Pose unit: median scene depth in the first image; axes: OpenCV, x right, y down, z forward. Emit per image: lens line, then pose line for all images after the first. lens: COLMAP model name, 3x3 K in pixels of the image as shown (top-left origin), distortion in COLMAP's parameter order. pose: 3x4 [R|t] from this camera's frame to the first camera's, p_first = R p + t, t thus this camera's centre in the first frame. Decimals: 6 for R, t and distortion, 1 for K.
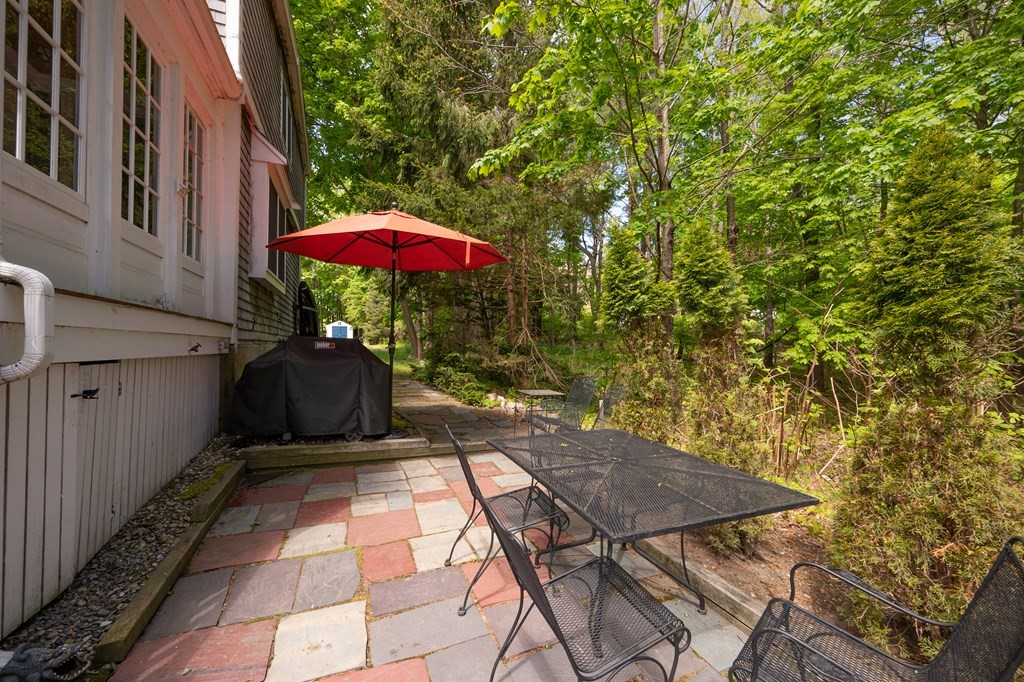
lens RADIAL K [[402.7, 0, 511.7], [0, 402.7, 340.8], [0, 0, 1]] dist [0.000039, 0.000004]
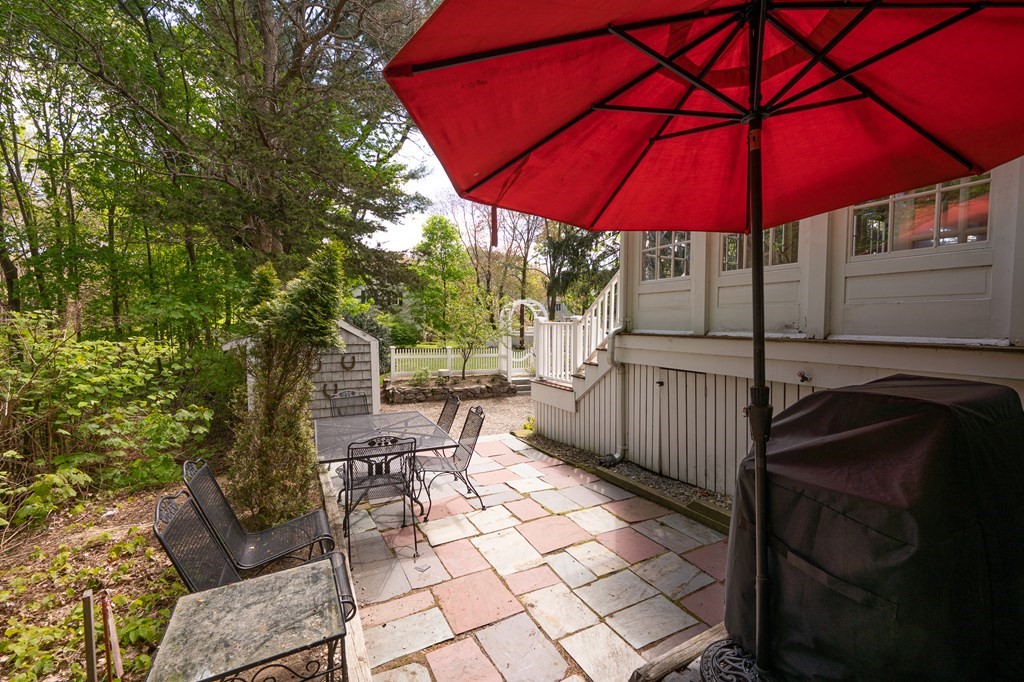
lens RADIAL K [[441.5, 0, 512.6], [0, 441.5, 342.1], [0, 0, 1]] dist [0.000035, 0.000002]
pose [[-0.997778, -0.001880, -0.066594, -0.128985], [-0.003126, 0.999822, 0.018601, -0.081164], [0.066548, 0.018768, -0.997607, 2.249798]]
